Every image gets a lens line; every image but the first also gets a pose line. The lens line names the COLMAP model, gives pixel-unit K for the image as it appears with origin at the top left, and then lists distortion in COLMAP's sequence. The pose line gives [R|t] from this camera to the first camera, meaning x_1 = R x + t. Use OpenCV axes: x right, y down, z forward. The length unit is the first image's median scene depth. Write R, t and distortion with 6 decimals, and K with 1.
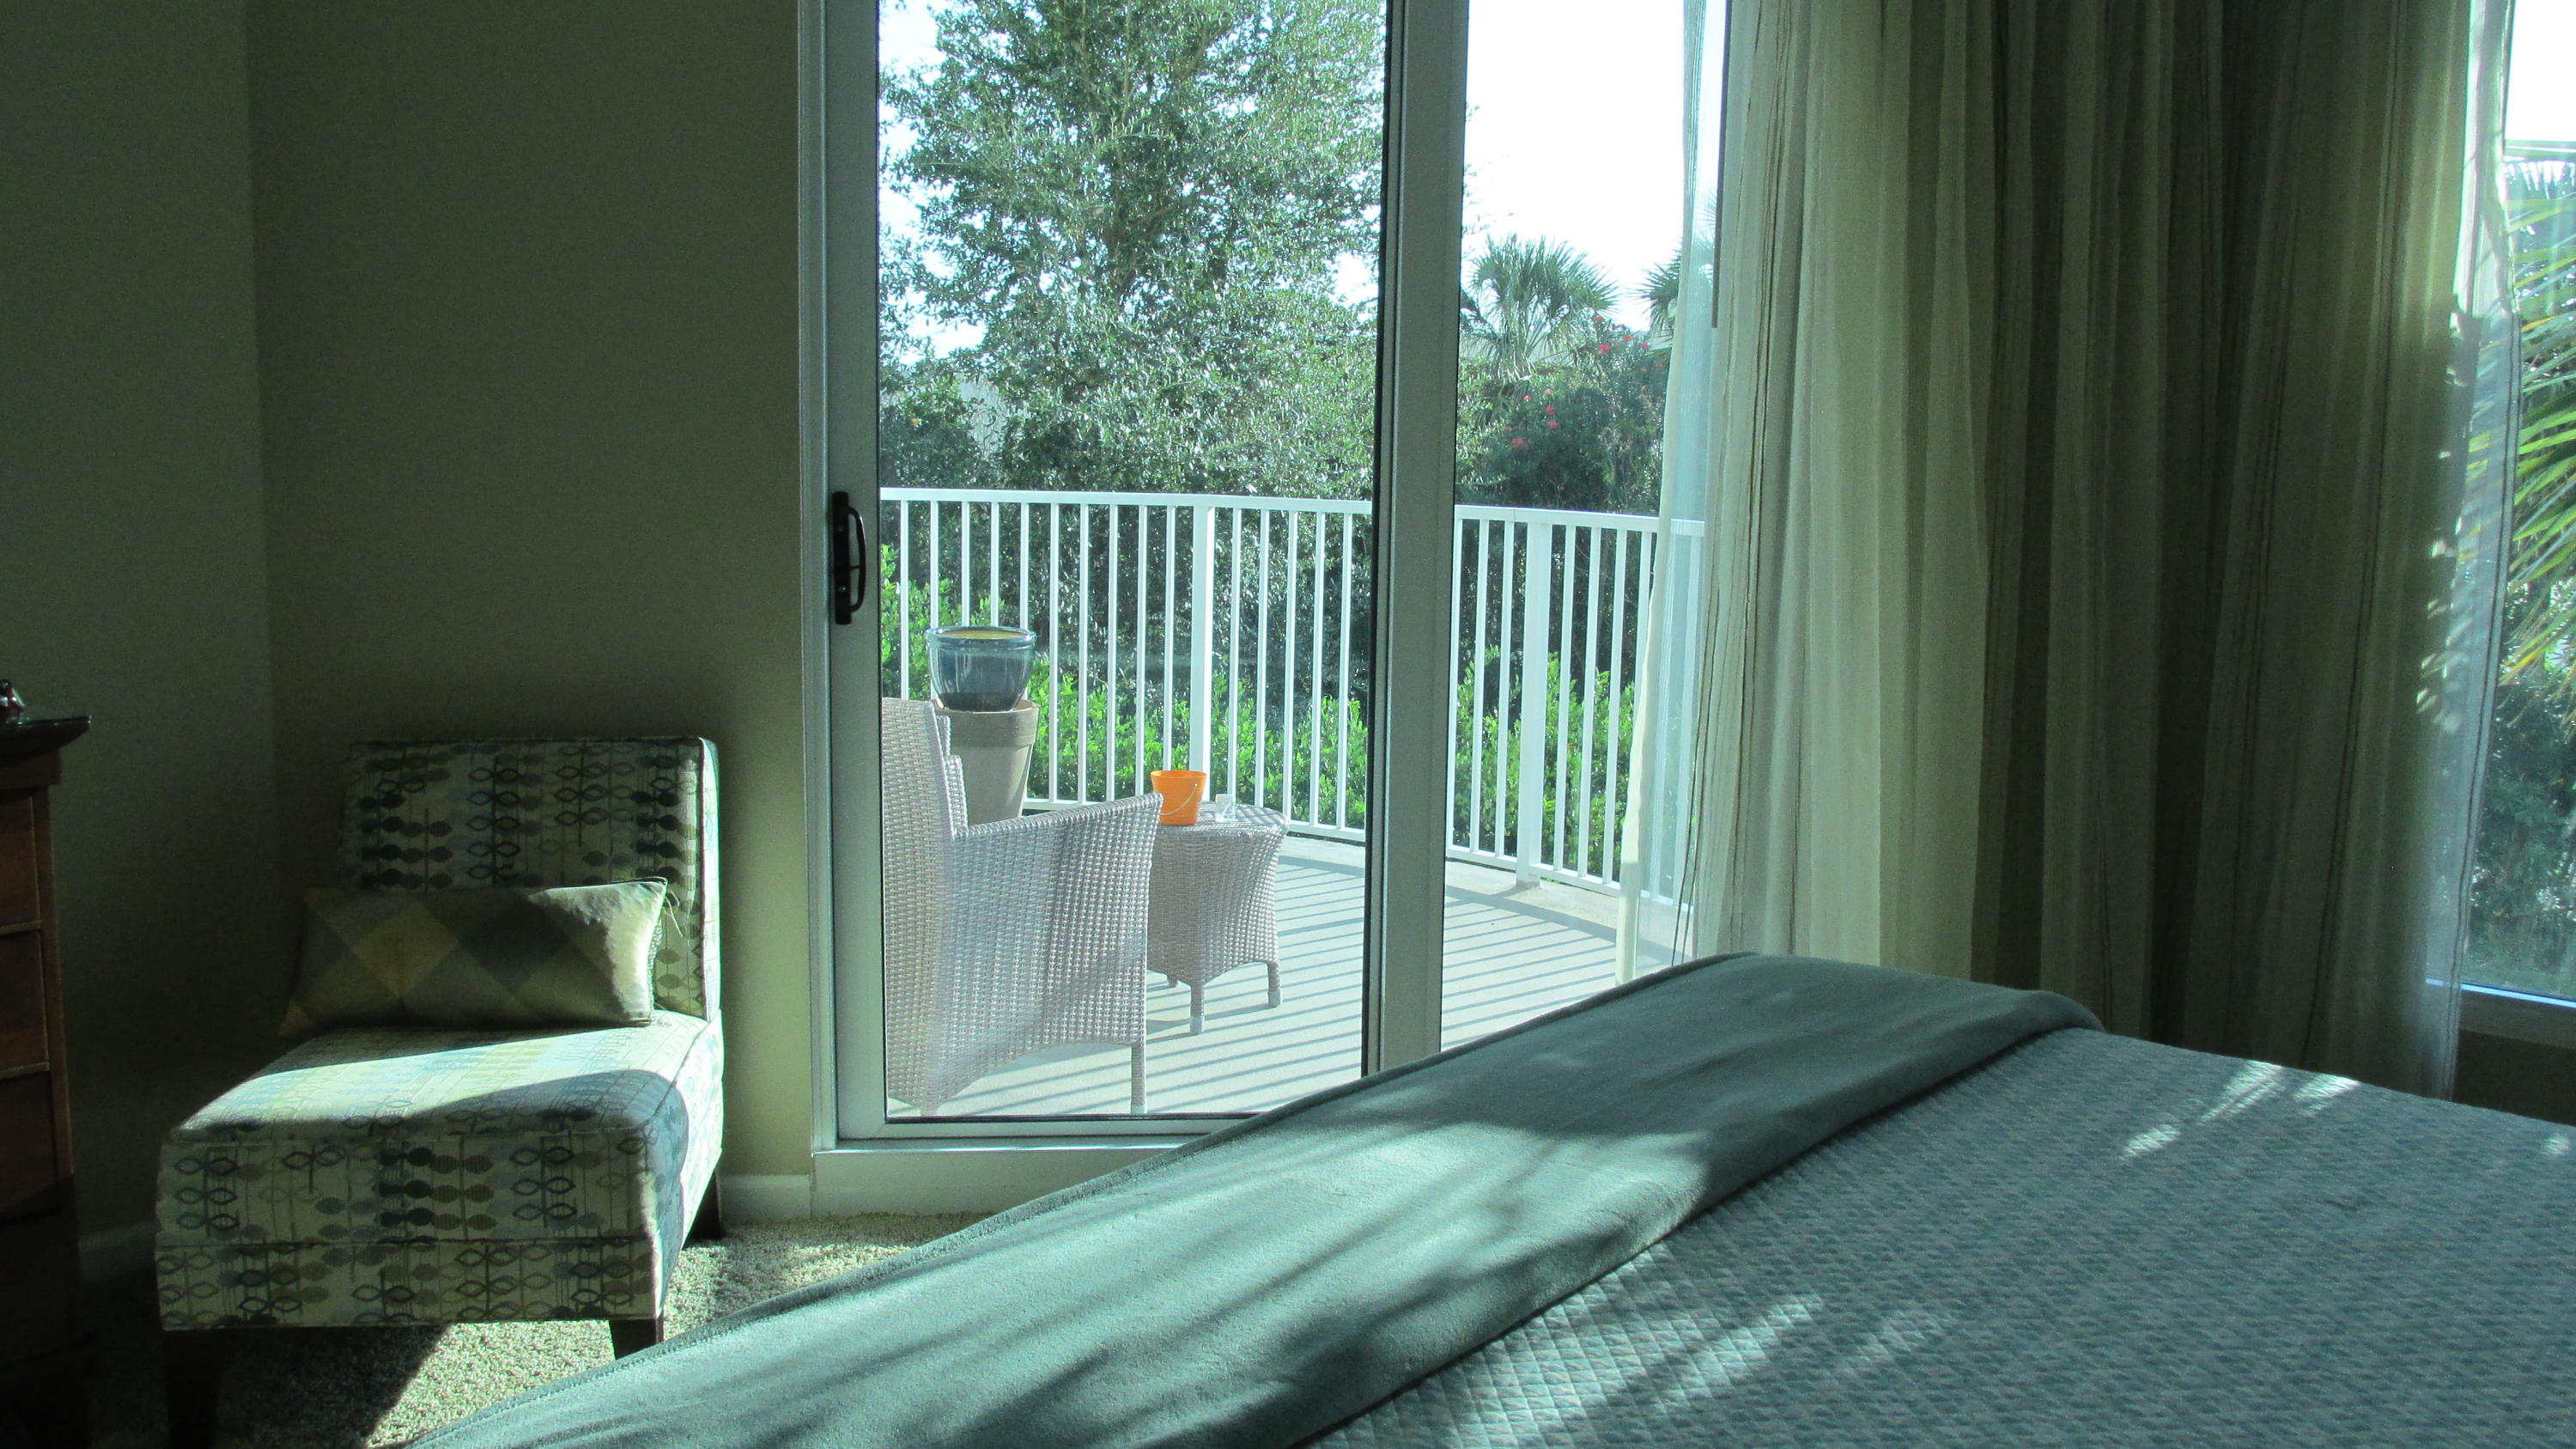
lens RADIAL K [[2135.5, 0, 1243.9], [0, 2135.5, 719.6], [0, 0, 1]] dist [-0.049680, 0.001358]
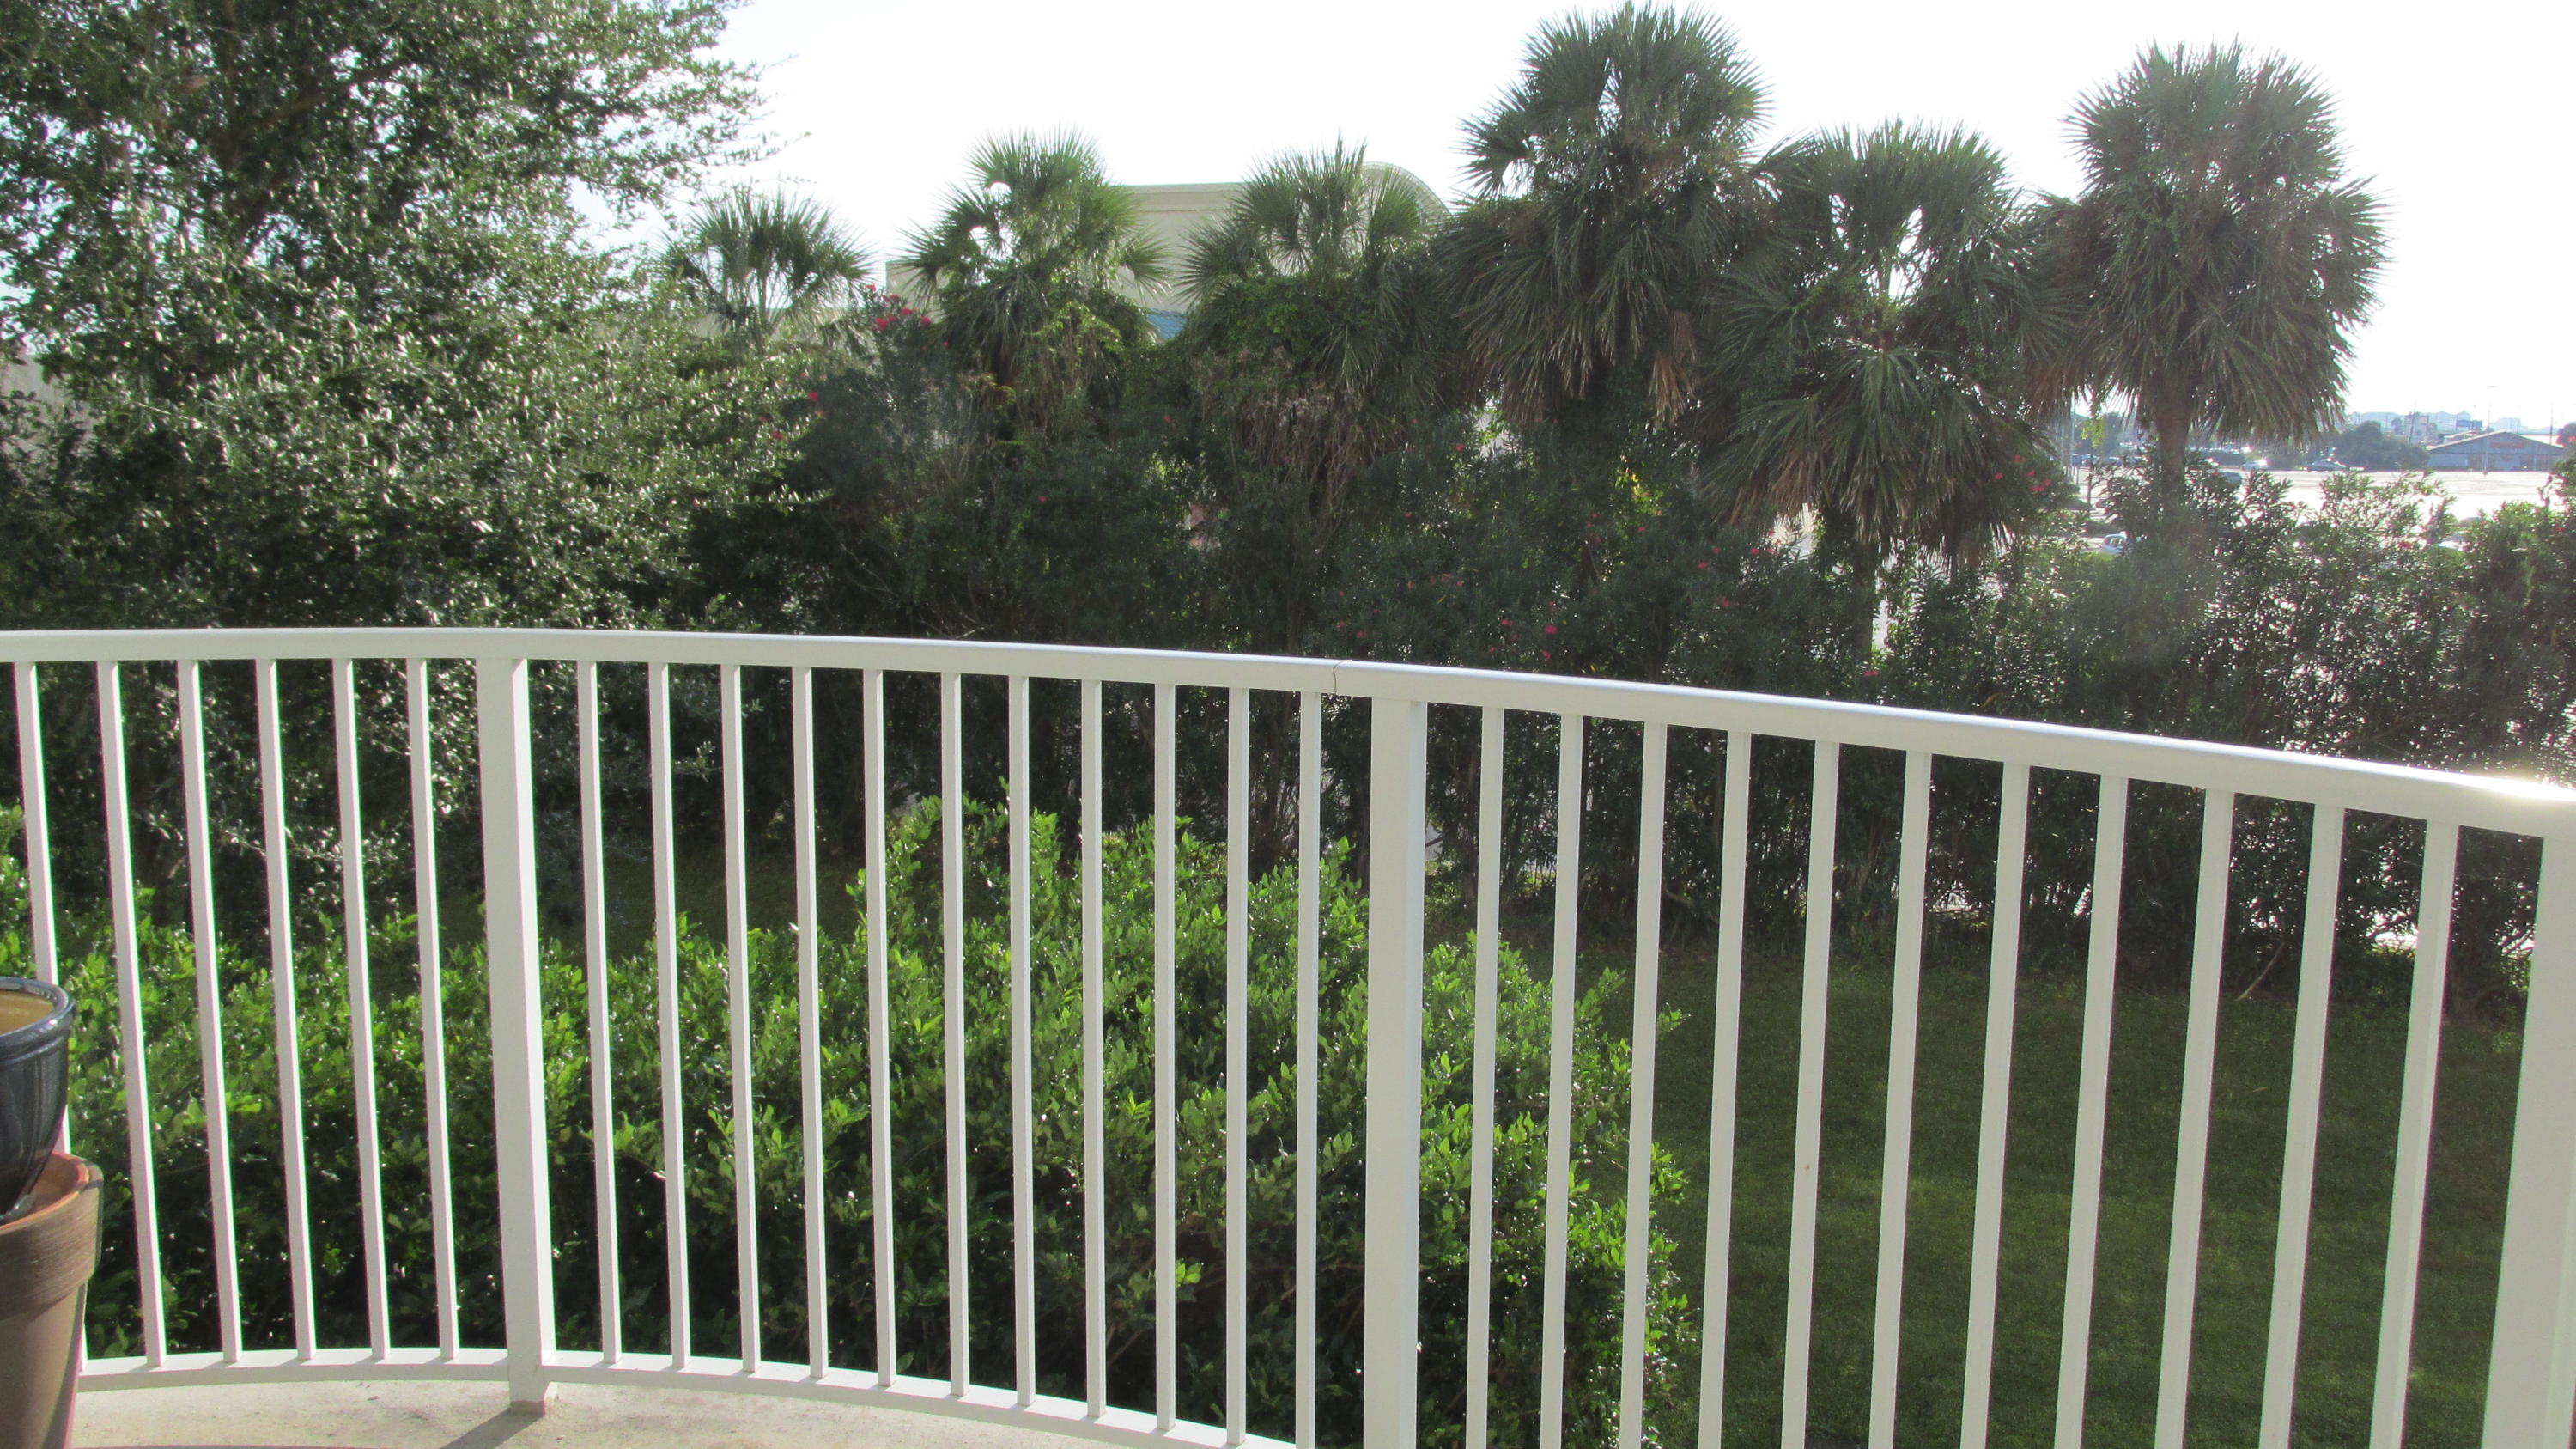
lens RADIAL K [[2135.5, 0, 1243.9], [0, 2135.5, 719.6], [0, 0, 1]] dist [-0.049680, 0.001358]
pose [[0.928740, -0.061576, 0.365583, -0.019226], [0.058640, 0.998096, 0.019139, -0.046124], [-0.366065, 0.003663, 0.930582, 0.296336]]
